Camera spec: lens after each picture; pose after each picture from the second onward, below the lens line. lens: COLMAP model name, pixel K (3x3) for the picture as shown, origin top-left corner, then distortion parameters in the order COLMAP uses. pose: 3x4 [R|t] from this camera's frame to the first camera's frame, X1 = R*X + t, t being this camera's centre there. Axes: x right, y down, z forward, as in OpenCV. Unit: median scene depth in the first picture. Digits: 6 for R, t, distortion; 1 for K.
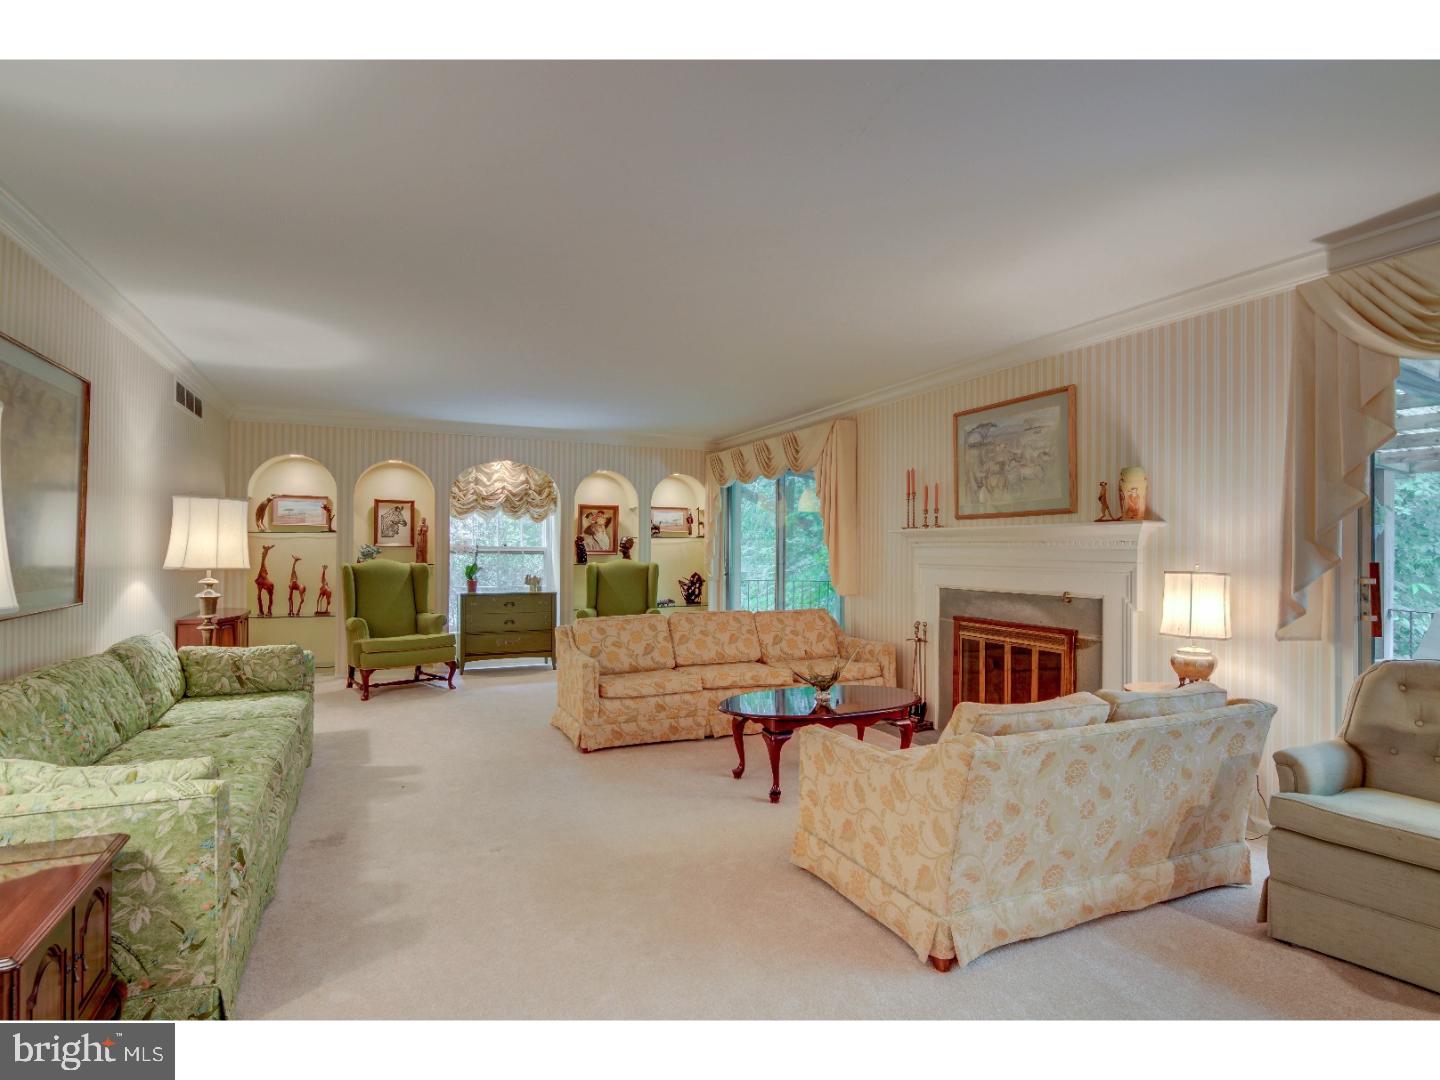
lens RADIAL K [[773.0, 0, 727.1], [0, 773.0, 543.2], [0, 0, 1]] dist [0.000653, 0.000105]
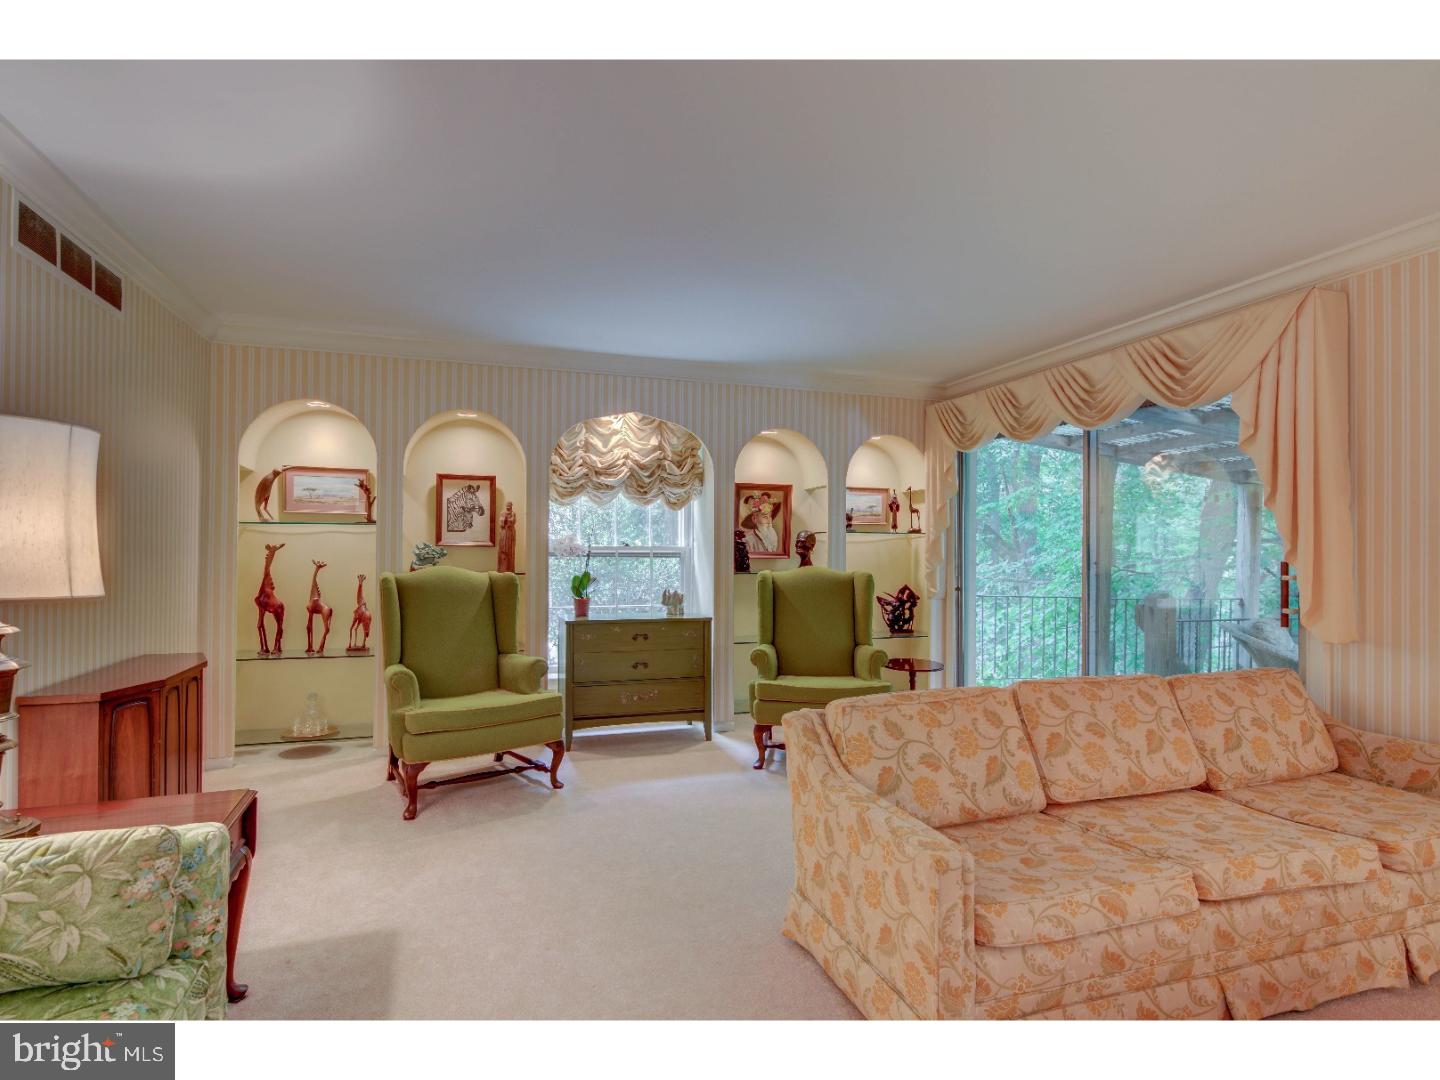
lens RADIAL K [[773.0, 0, 715.6], [0, 773.0, 542.7], [0, 0, 1]] dist [0.000653, 0.000105]
pose [[0.994155, -0.001306, -0.107952, -0.154040], [0.000924, 0.999993, -0.003581, 0.004011], [0.107956, 0.003461, 0.994150, 0.383252]]
